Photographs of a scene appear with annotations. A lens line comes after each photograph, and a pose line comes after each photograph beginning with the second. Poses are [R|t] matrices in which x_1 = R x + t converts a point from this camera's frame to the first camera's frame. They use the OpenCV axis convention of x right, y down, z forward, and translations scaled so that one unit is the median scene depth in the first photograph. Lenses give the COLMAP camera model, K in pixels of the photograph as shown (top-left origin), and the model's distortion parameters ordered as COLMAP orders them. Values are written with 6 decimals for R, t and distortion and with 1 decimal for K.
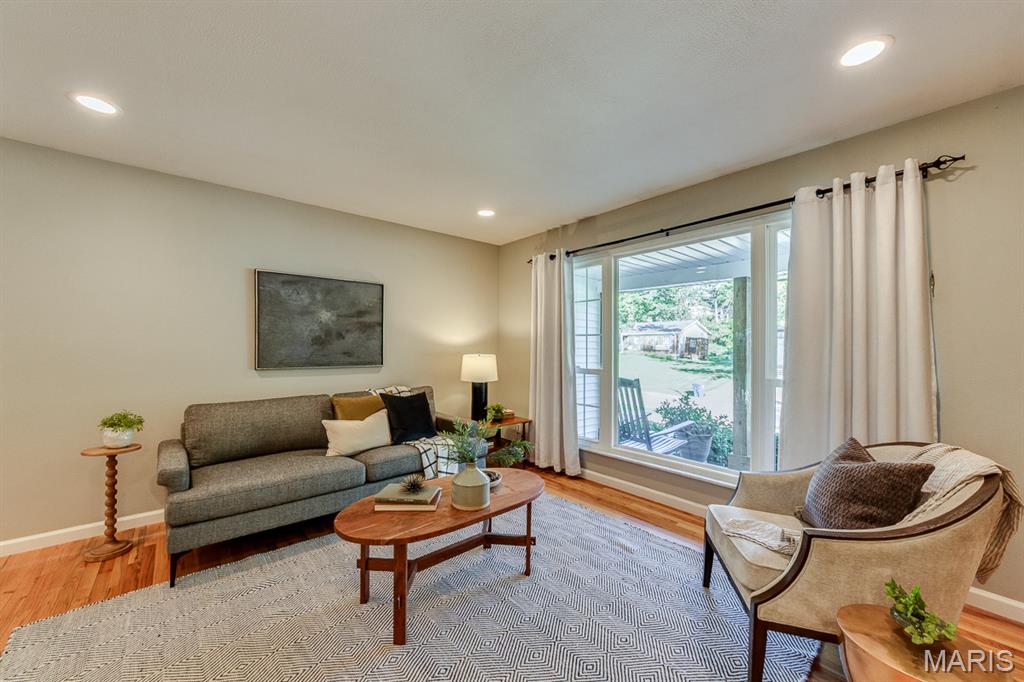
lens RADIAL K [[407.9, 0, 510.7], [0, 407.9, 344.0], [0, 0, 1]] dist [-0.001604, -0.000505]
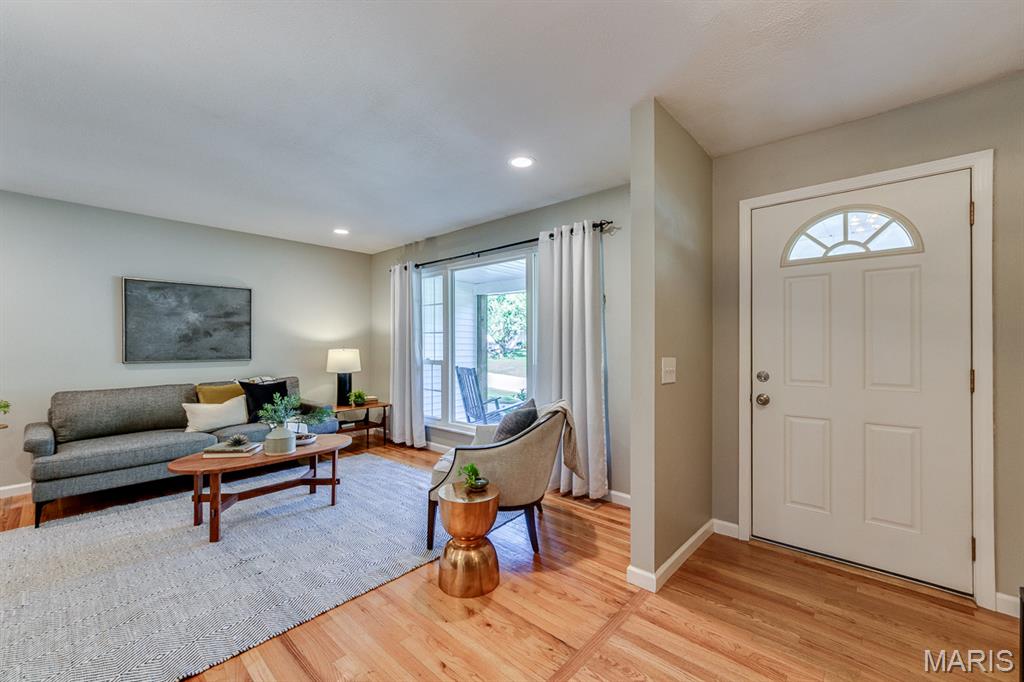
lens RADIAL K [[415.8, 0, 512.0], [0, 415.8, 341.0], [0, 0, 1]] dist [-0.013038, 0.006863]
pose [[0.988618, -0.003608, 0.150407, 0.288324], [0.003254, 0.999991, 0.002600, 0.000309], [-0.150416, -0.002081, 0.988621, -0.327662]]
